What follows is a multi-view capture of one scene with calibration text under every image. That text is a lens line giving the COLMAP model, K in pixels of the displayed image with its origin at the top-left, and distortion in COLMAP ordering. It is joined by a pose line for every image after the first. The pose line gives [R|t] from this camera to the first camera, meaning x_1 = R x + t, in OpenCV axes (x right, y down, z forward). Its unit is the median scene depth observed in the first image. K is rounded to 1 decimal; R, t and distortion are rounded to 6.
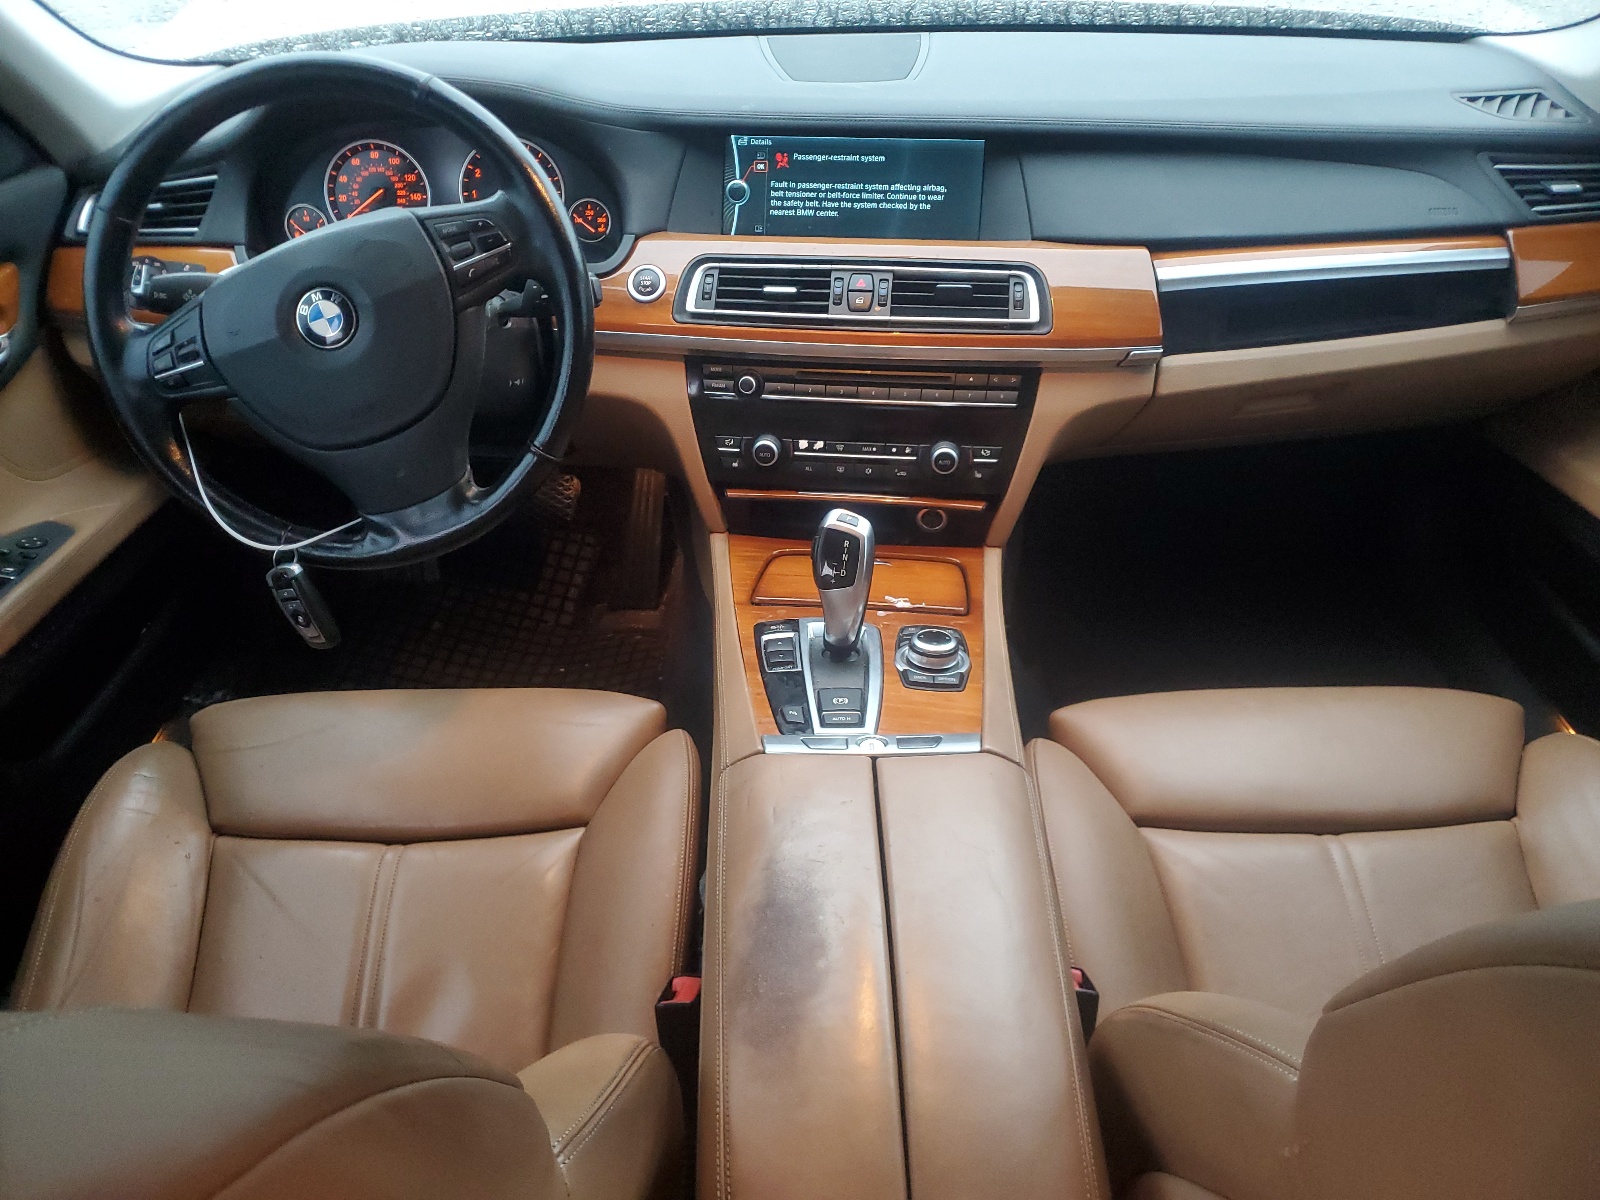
lens RADIAL K [[1211.9, 0, 796.9], [0, 1211.9, 600.9], [0, 0, 1]] dist [-0.005302, -0.003172]
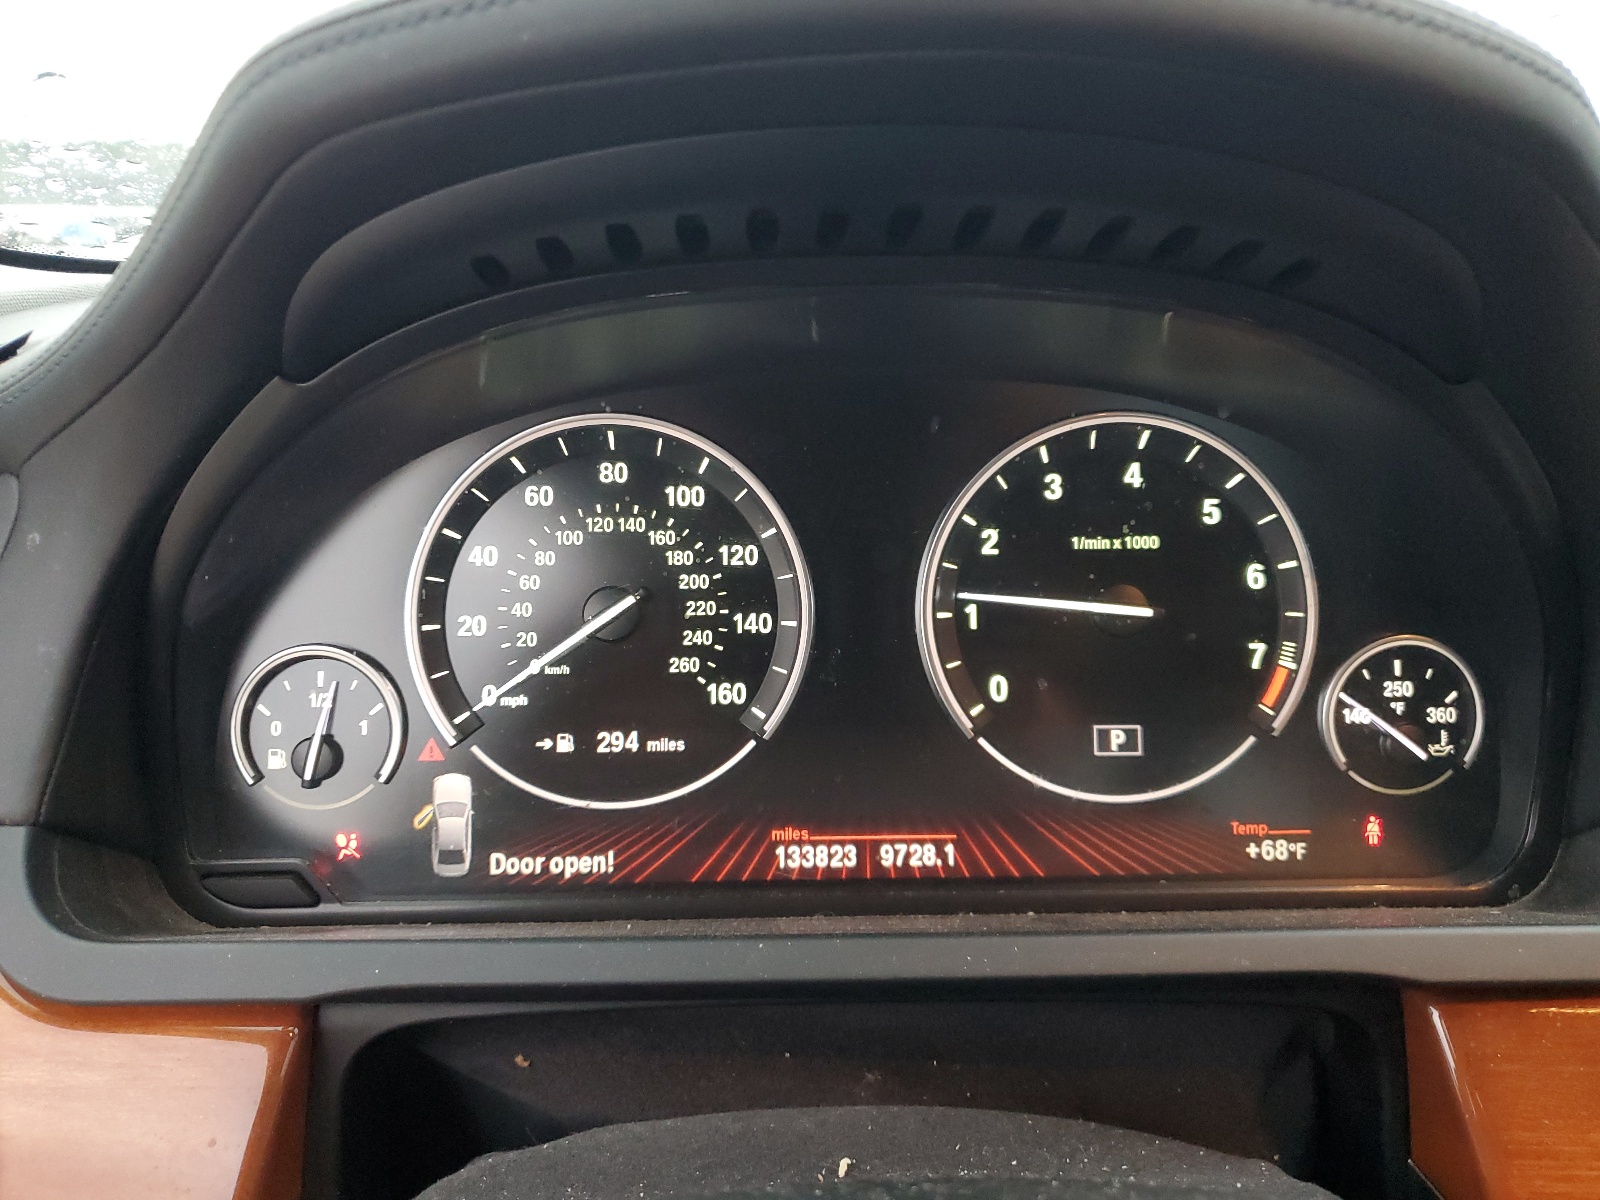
lens RADIAL K [[1211.9, 0, 802.5], [0, 1211.9, 602.0], [0, 0, 1]] dist [-0.005302, -0.003172]
pose [[0.999383, 0.010924, 0.033394, -0.314615], [0.000620, 0.944809, -0.327622, -0.253509], [-0.035130, 0.327441, 0.944218, 0.753562]]
